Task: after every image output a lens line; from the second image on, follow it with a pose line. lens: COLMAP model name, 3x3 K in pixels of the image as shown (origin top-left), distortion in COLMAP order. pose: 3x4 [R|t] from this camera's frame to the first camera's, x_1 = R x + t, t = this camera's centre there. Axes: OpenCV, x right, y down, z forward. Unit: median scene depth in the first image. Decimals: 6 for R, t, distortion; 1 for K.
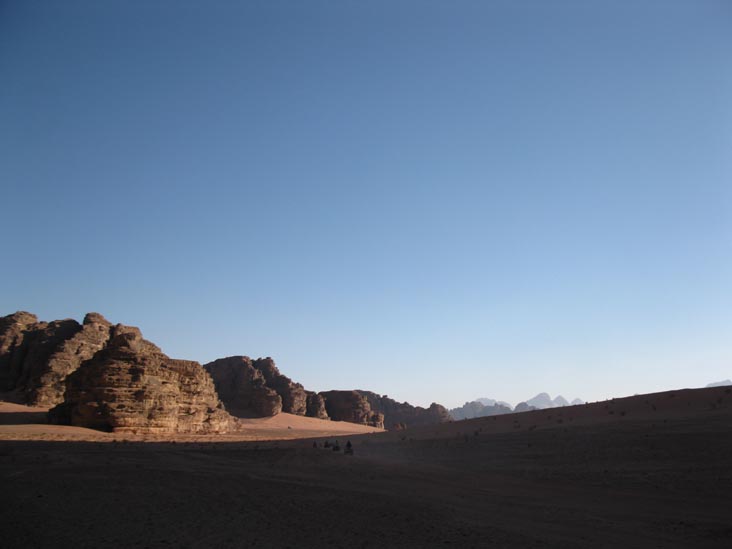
lens RADIAL K [[771.8, 0, 366.0], [0, 771.8, 274.5], [0, 0, 1]] dist [-0.223173, 0.279489]
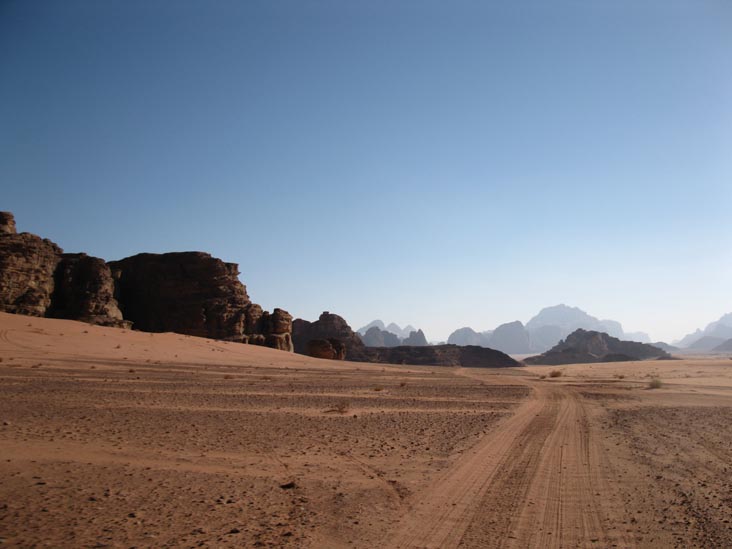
lens RADIAL K [[771.8, 0, 366.0], [0, 771.8, 274.5], [0, 0, 1]] dist [-0.223173, 0.279489]
pose [[0.973166, -0.002807, 0.230087, -0.024634], [-0.017910, 0.995968, 0.087902, 0.138916], [-0.229406, -0.089665, 0.969192, 0.683129]]
